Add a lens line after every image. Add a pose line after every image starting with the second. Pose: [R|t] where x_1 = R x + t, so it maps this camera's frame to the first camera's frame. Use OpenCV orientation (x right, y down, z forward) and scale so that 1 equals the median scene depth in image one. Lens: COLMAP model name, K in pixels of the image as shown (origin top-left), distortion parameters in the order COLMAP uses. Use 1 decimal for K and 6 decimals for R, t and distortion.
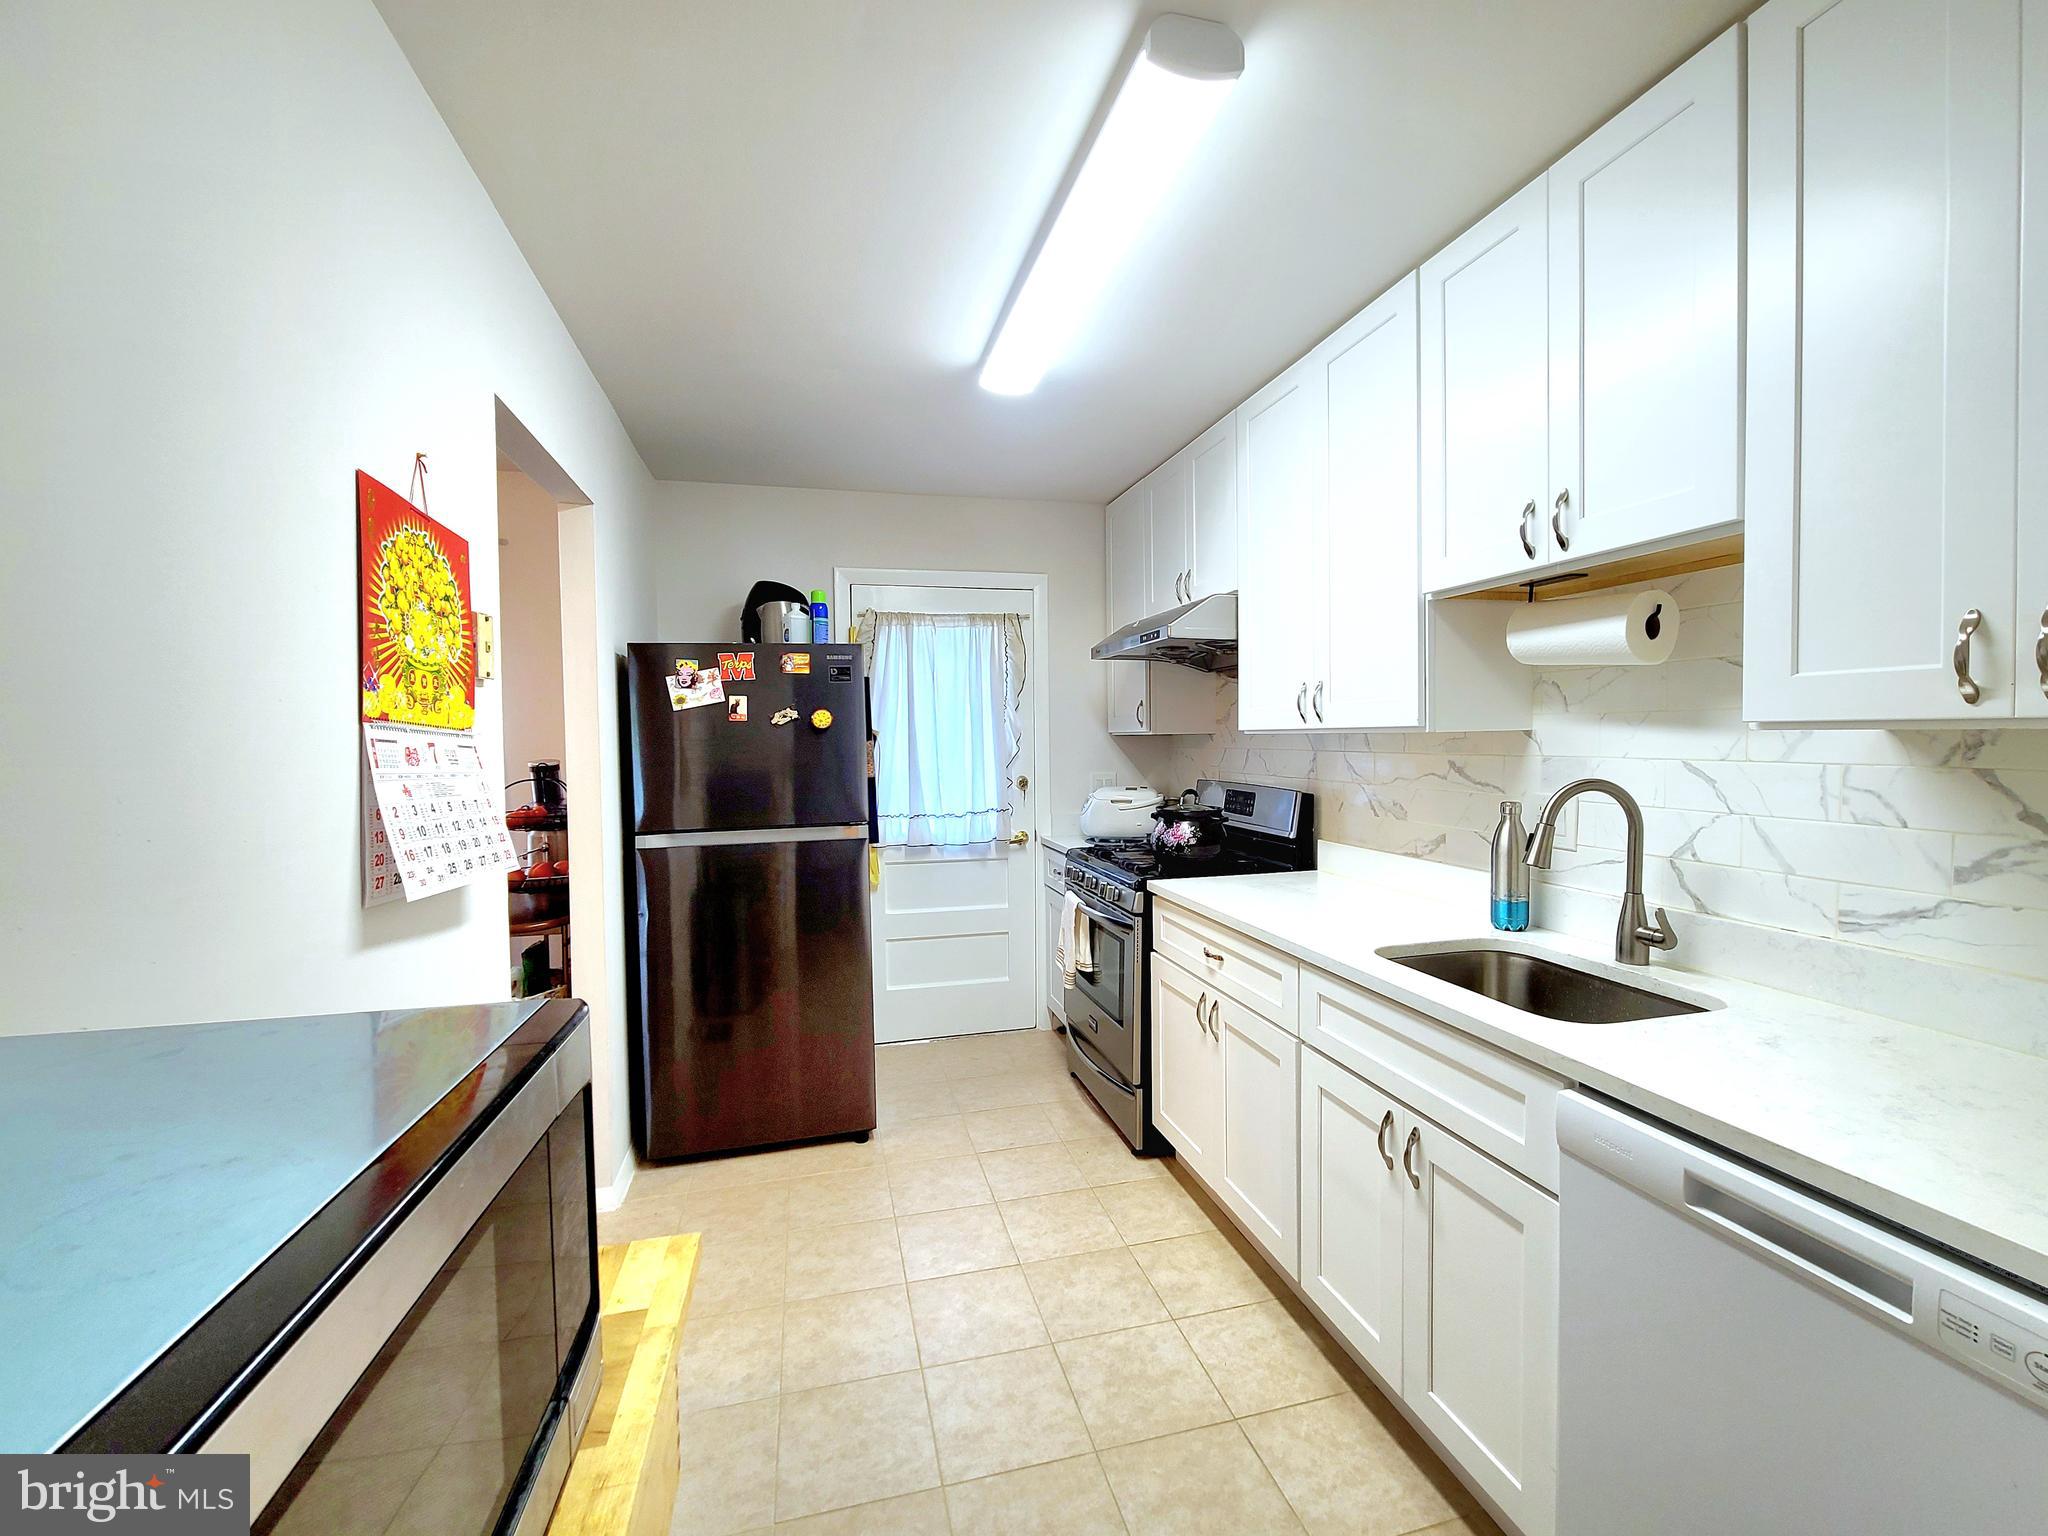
lens RADIAL K [[842.5, 0, 1022.2], [0, 842.5, 766.9], [0, 0, 1]] dist [-0.001678, -0.000552]
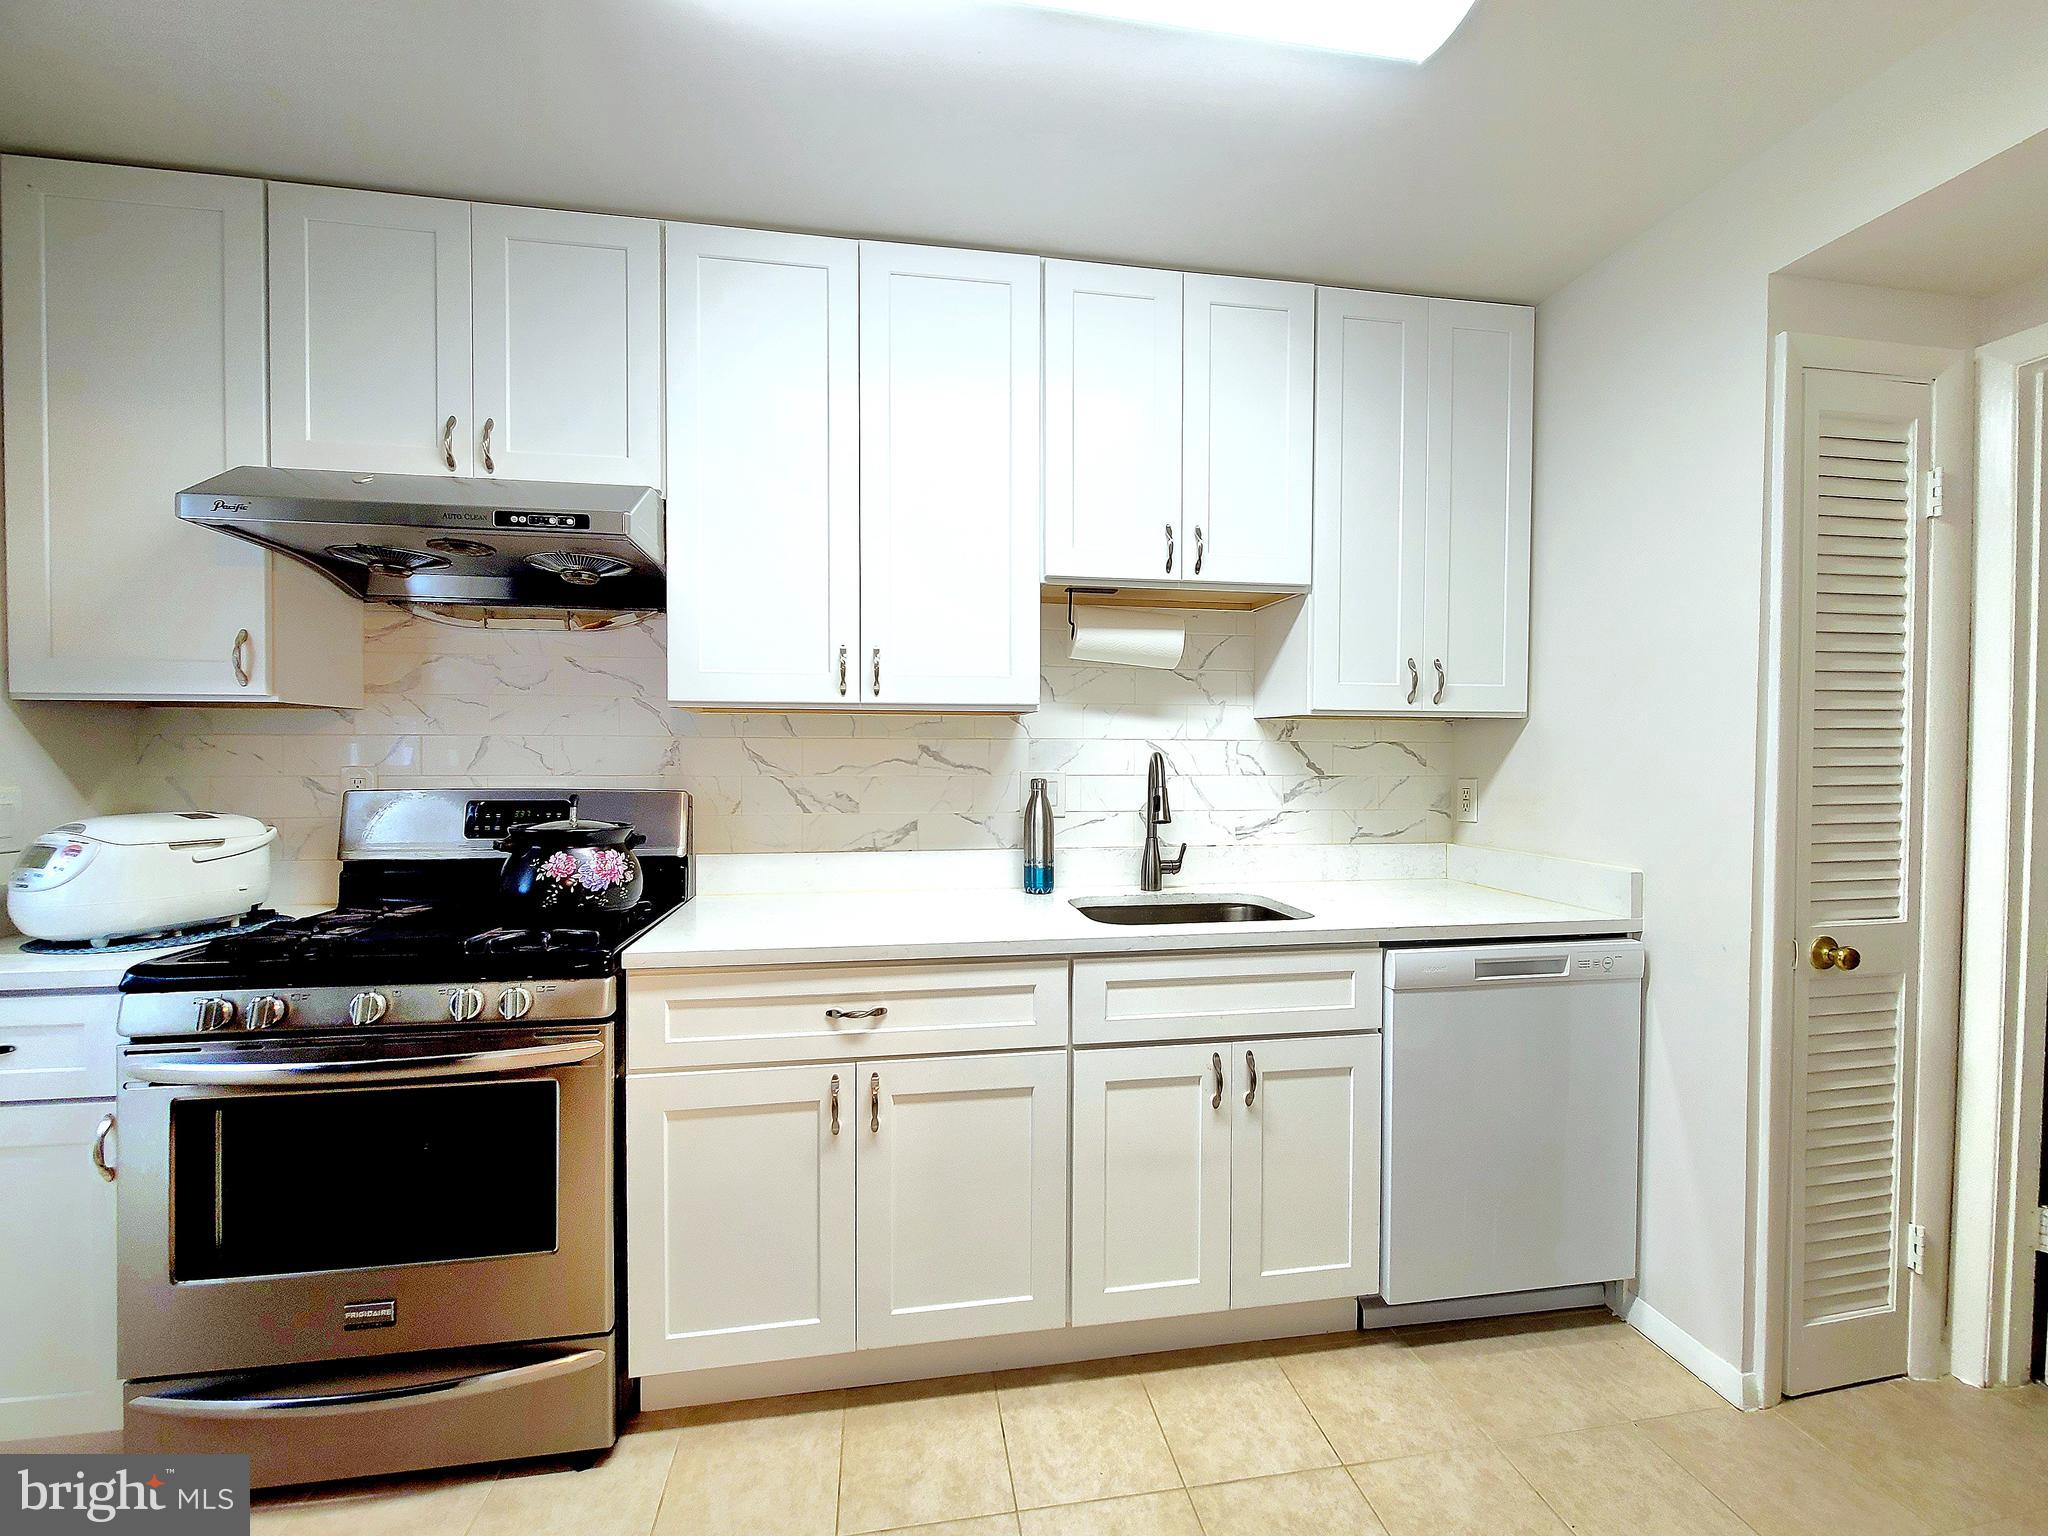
lens RADIAL K [[842.5, 0, 1022.2], [0, 842.5, 766.9], [0, 0, 1]] dist [-0.001678, -0.000552]
pose [[0.086914, -0.001462, 0.996215, -0.442026], [0.033753, 0.999429, -0.001478, 0.022439], [-0.995644, 0.033754, 0.086914, 0.761901]]
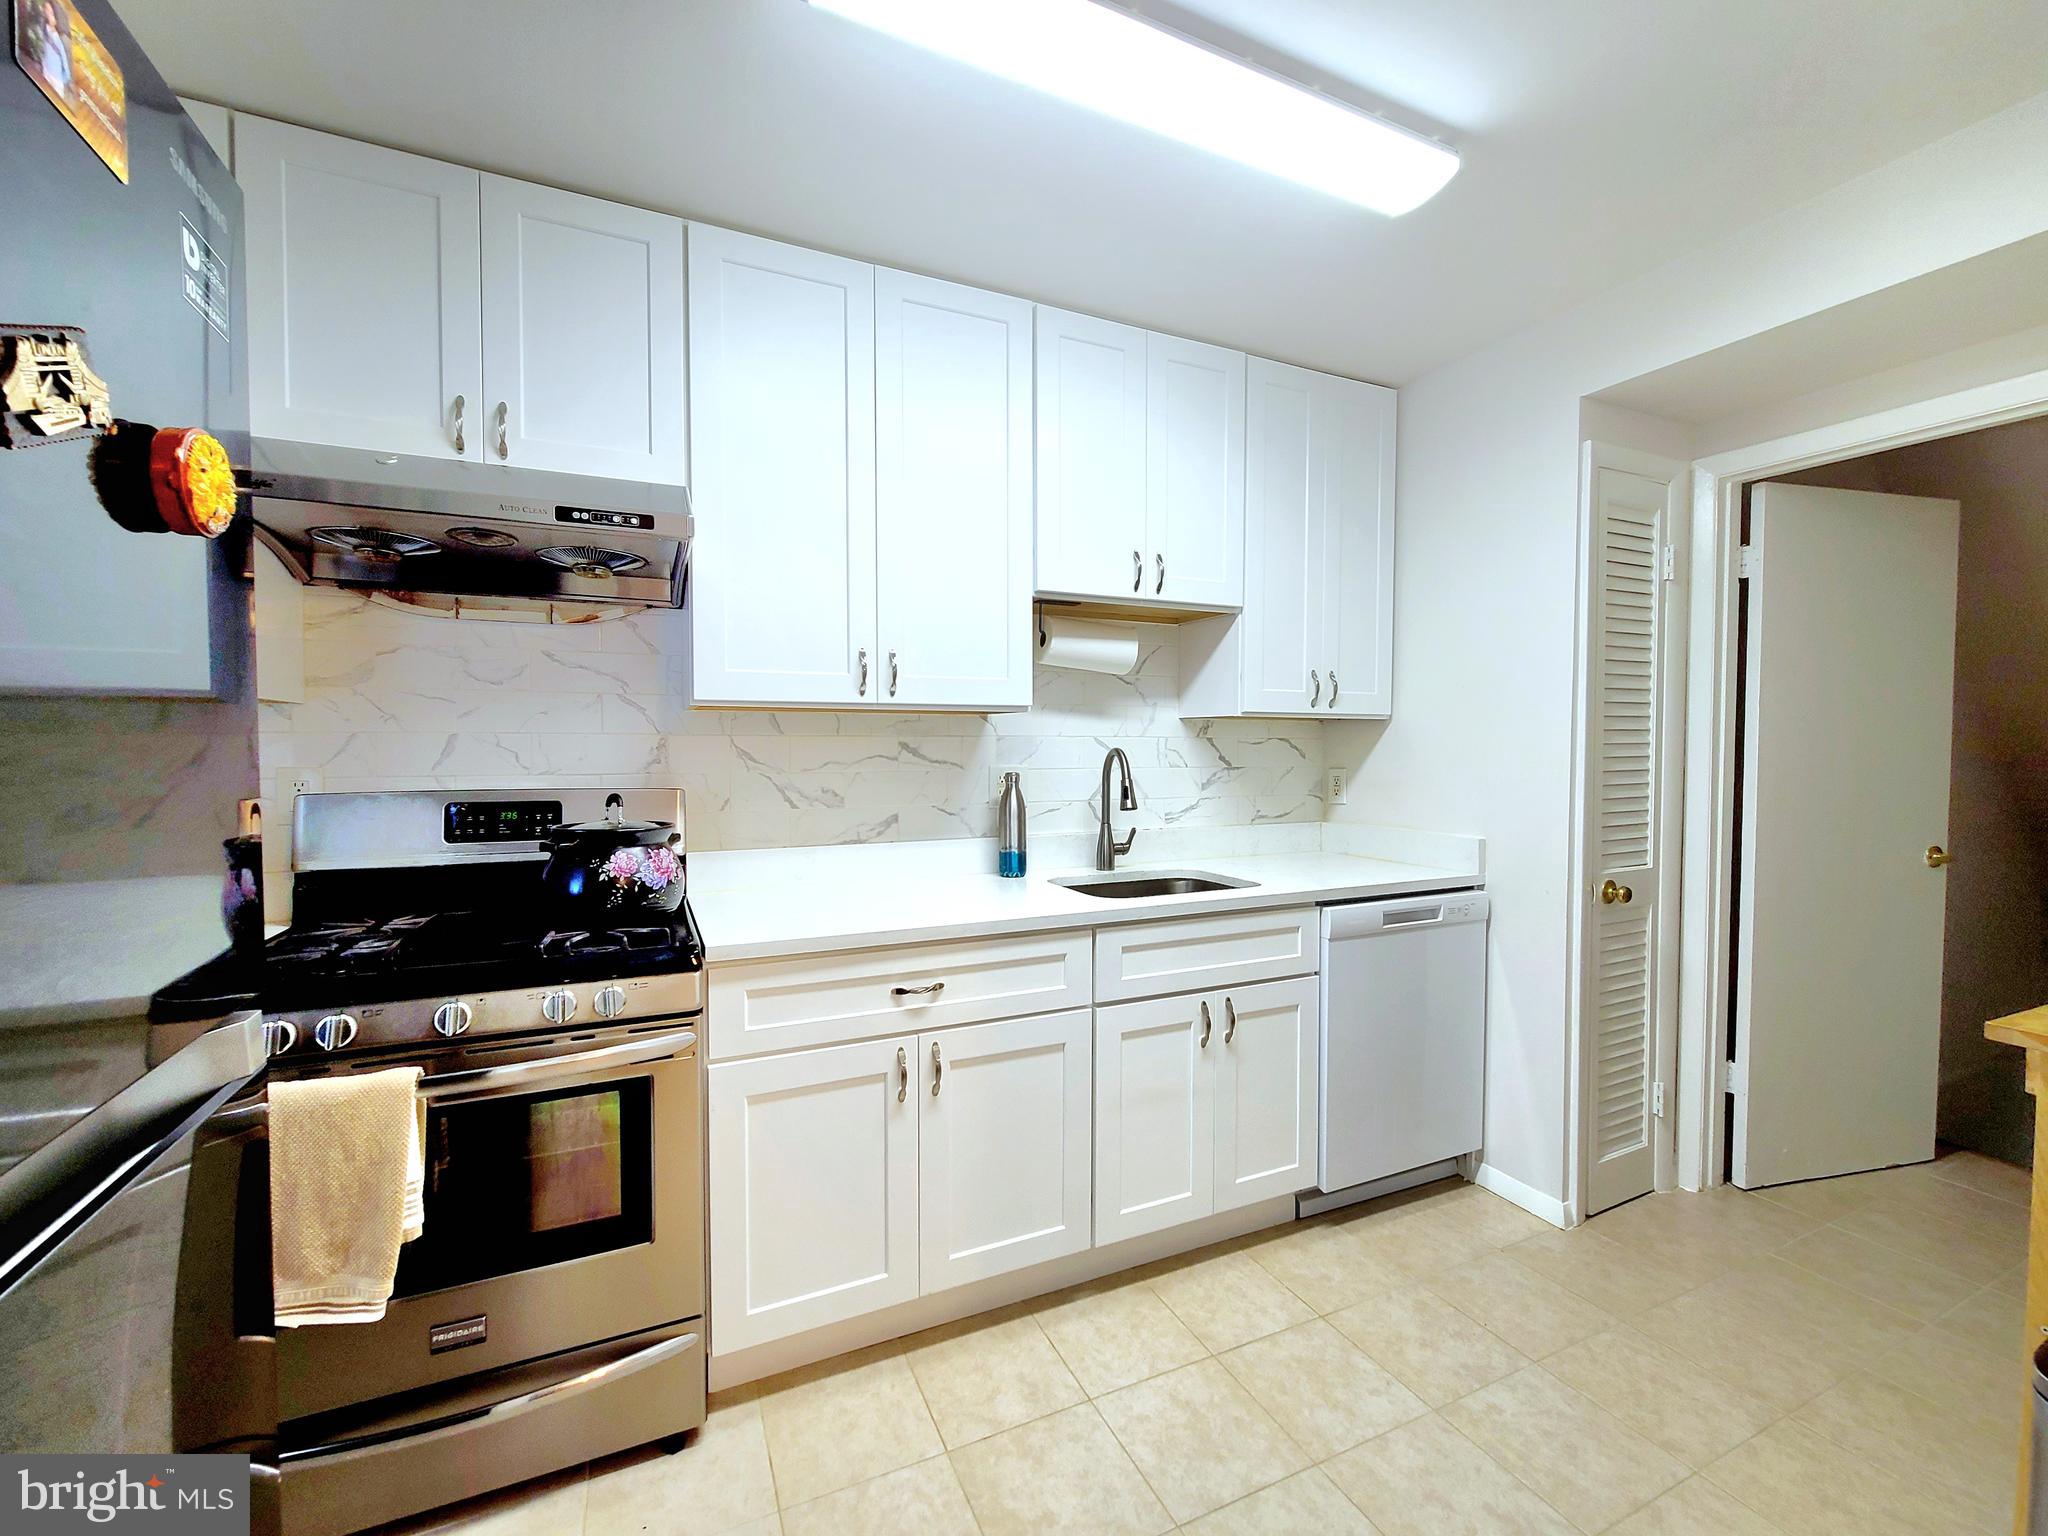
lens RADIAL K [[842.5, 0, 1022.2], [0, 842.5, 766.9], [0, 0, 1]] dist [-0.001678, -0.000552]
pose [[-0.175927, -0.009721, 0.984355, -0.520503], [0.040272, 0.999043, 0.017064, 0.010959], [-0.983579, 0.042644, -0.175367, 0.990301]]
